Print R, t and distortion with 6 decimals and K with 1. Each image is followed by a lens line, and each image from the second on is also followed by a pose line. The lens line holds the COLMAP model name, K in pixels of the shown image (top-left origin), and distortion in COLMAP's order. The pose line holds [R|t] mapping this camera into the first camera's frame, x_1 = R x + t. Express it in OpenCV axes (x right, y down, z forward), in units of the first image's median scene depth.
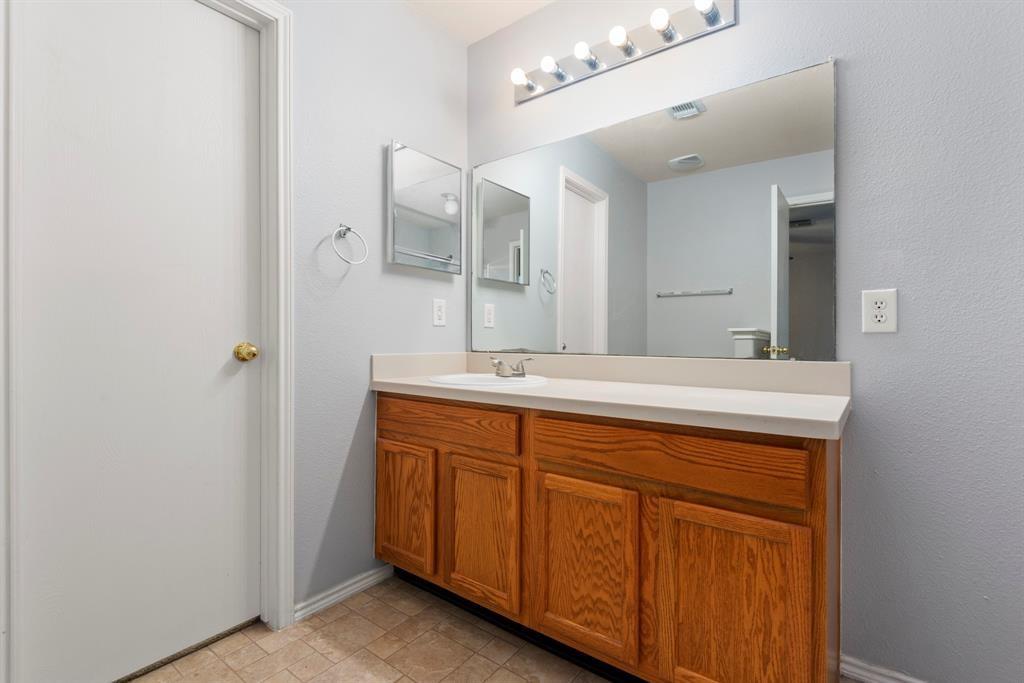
lens RADIAL K [[474.9, 0, 509.6], [0, 474.9, 343.8], [0, 0, 1]] dist [0.026736, -0.017002]
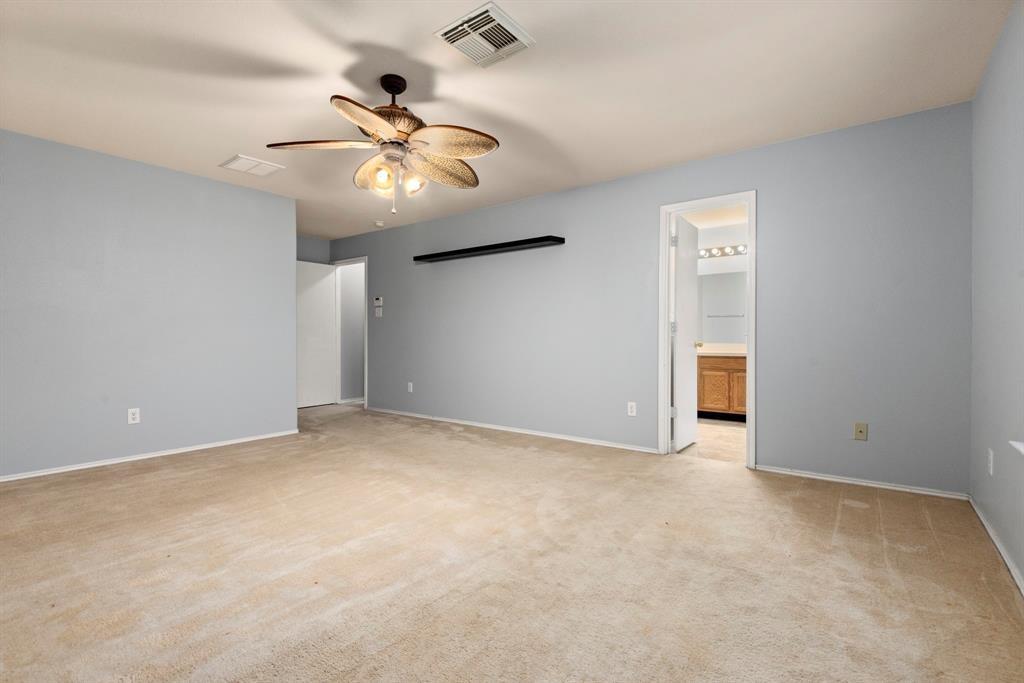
lens RADIAL K [[474.9, 0, 509.7], [0, 474.9, 341.9], [0, 0, 1]] dist [0.026736, -0.017002]
pose [[0.999937, -0.009350, -0.006166, -1.635021], [0.009364, 0.999954, 0.002280, -0.002835], [0.006144, -0.002338, 0.999978, -3.256369]]
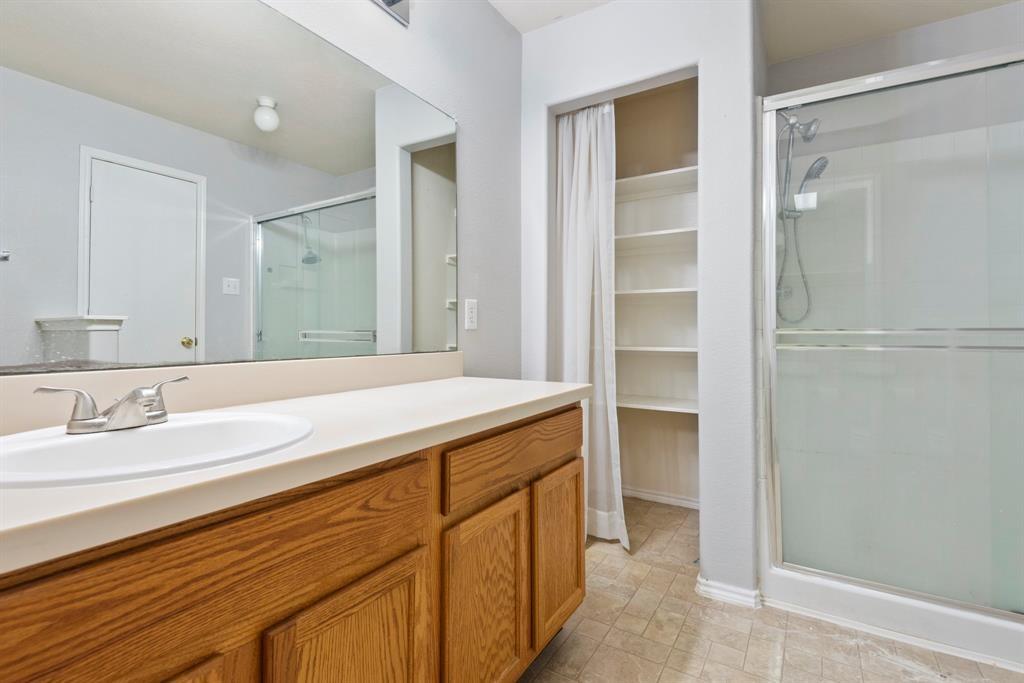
lens RADIAL K [[474.9, 0, 511.7], [0, 474.9, 332.4], [0, 0, 1]] dist [0.026736, -0.017002]
pose [[-0.098827, -0.004081, 0.995096, -0.667059], [0.004191, 0.999981, 0.004517, -0.020661], [-0.995096, 0.004617, -0.098808, 1.036789]]
